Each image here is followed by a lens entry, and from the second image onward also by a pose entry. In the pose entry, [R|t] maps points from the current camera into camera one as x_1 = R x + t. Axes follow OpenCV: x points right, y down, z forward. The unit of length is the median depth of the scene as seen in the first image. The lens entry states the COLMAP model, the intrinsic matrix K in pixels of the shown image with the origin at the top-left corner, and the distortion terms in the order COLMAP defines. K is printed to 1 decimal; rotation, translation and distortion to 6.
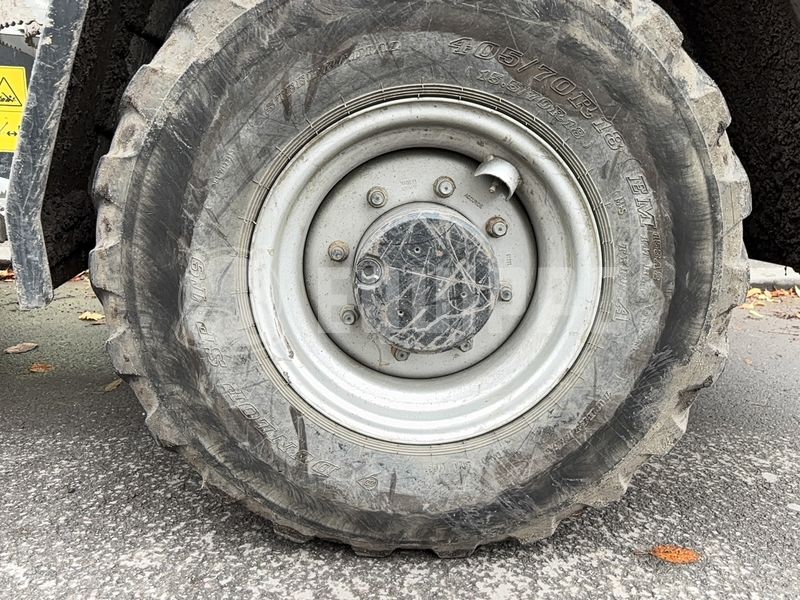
lens RADIAL K [[613.2, 0, 401.4], [0, 613.2, 302.8], [0, 0, 1]] dist [0.055029, -0.083925]
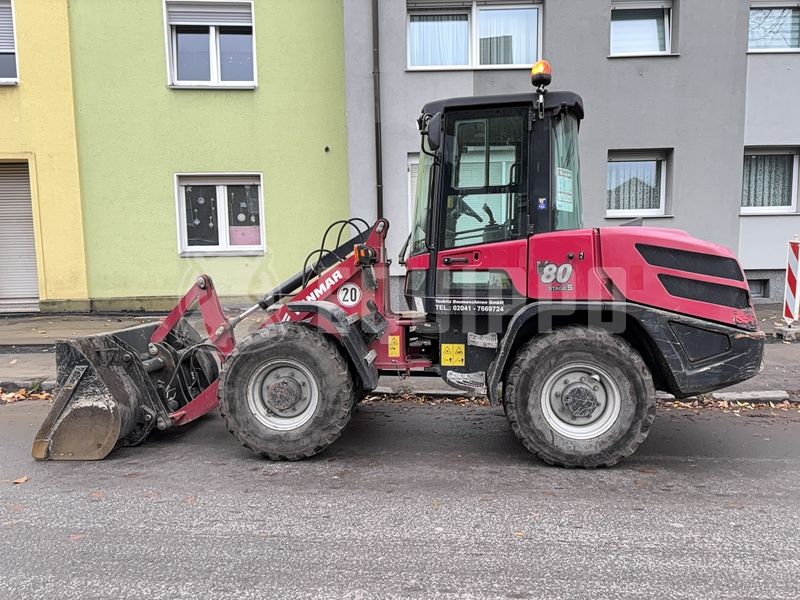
lens RADIAL K [[613.2, 0, 401.4], [0, 613.2, 302.8], [0, 0, 1]] dist [0.055029, -0.083925]
pose [[0.980313, -0.031943, -0.194850, -0.343078], [-0.006657, 0.980919, -0.194301, 0.148066], [0.197339, 0.191773, 0.961395, -3.776312]]
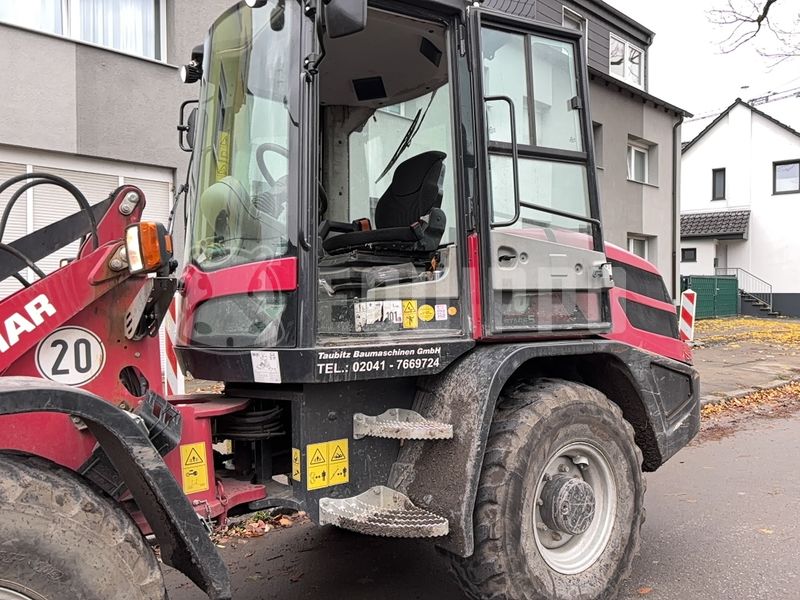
lens RADIAL K [[613.2, 0, 401.4], [0, 613.2, 302.8], [0, 0, 1]] dist [0.055029, -0.083925]
pose [[0.835430, -0.048366, 0.547465, -2.052641], [0.194041, 0.957927, -0.211479, -0.467748], [-0.514203, 0.282907, 0.809666, -1.078680]]
